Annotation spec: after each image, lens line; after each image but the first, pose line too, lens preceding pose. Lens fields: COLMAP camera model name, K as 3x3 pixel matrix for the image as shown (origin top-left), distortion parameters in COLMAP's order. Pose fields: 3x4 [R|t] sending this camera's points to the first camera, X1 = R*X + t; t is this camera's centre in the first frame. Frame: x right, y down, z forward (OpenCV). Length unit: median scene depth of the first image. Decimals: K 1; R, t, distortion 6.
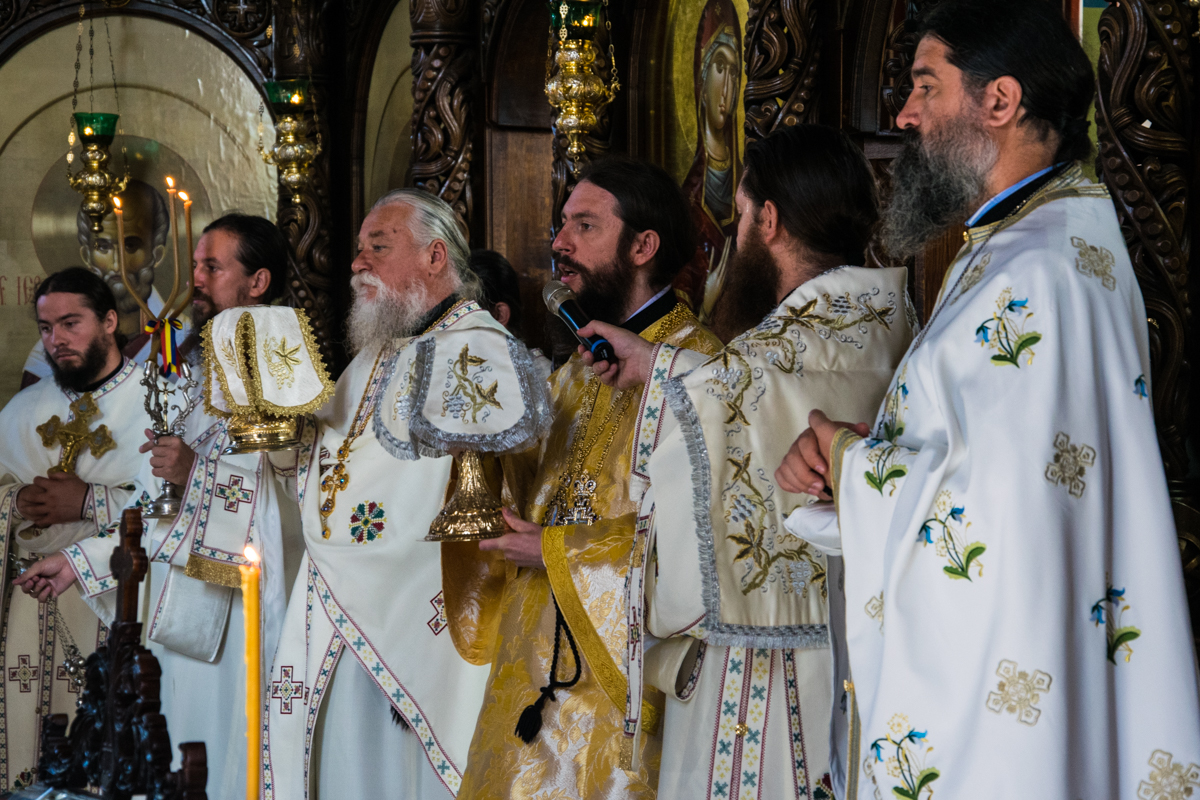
lens RADIAL K [[3517.1, 0, 600.0], [0, 3517.1, 400.0], [0, 0, 1]] dist [0.737209, 0.921413]
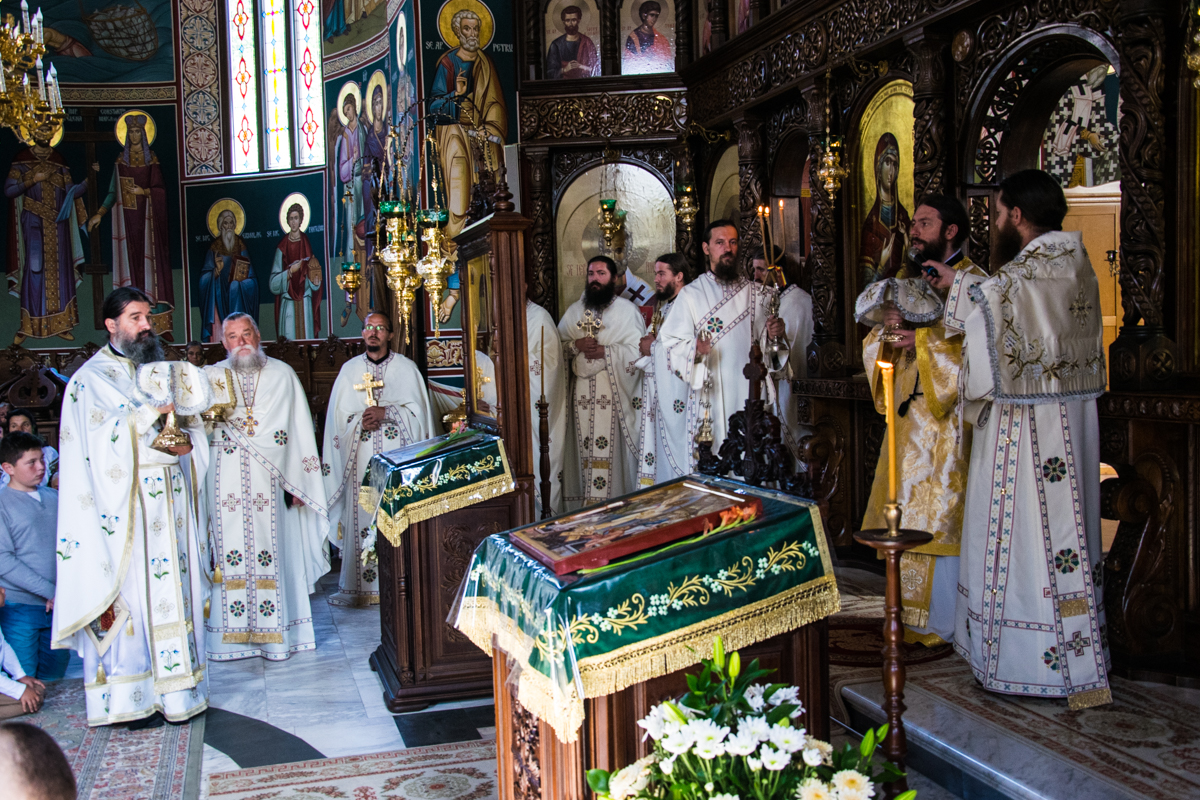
lens RADIAL K [[1181.7, 0, 596.0], [0, 1181.7, 401.5], [0, 0, 1]] dist [-0.096536, 0.219511]
pose [[0.995708, -0.015657, -0.091216, -0.090902], [0.022027, 0.997356, 0.069245, 0.007786], [0.089891, -0.070957, 0.993421, 0.174610]]
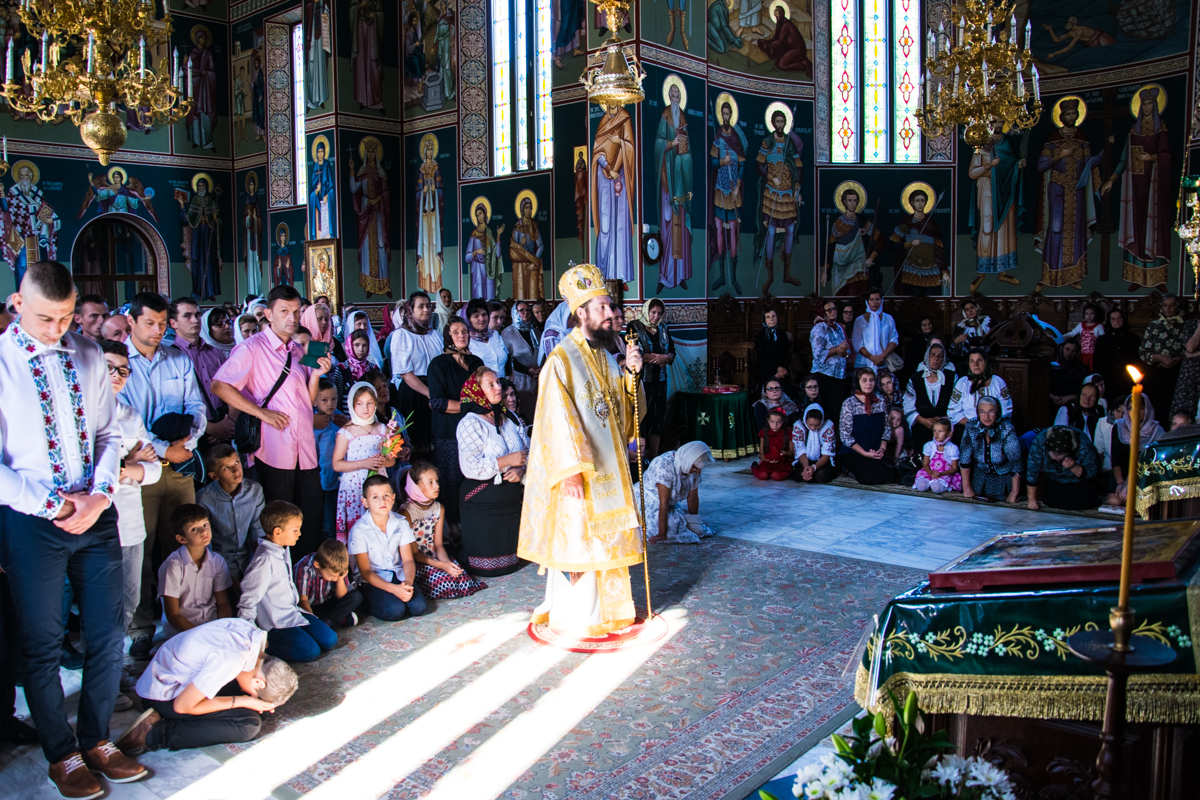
lens RADIAL K [[982.8, 0, 595.4], [0, 982.8, 403.2], [0, 0, 1]] dist [-0.161404, 0.131607]
pose [[0.453594, 0.099934, -0.885588, 0.065909], [0.026478, 0.991743, 0.125475, -0.010826], [0.890815, -0.080363, 0.447203, 0.296146]]
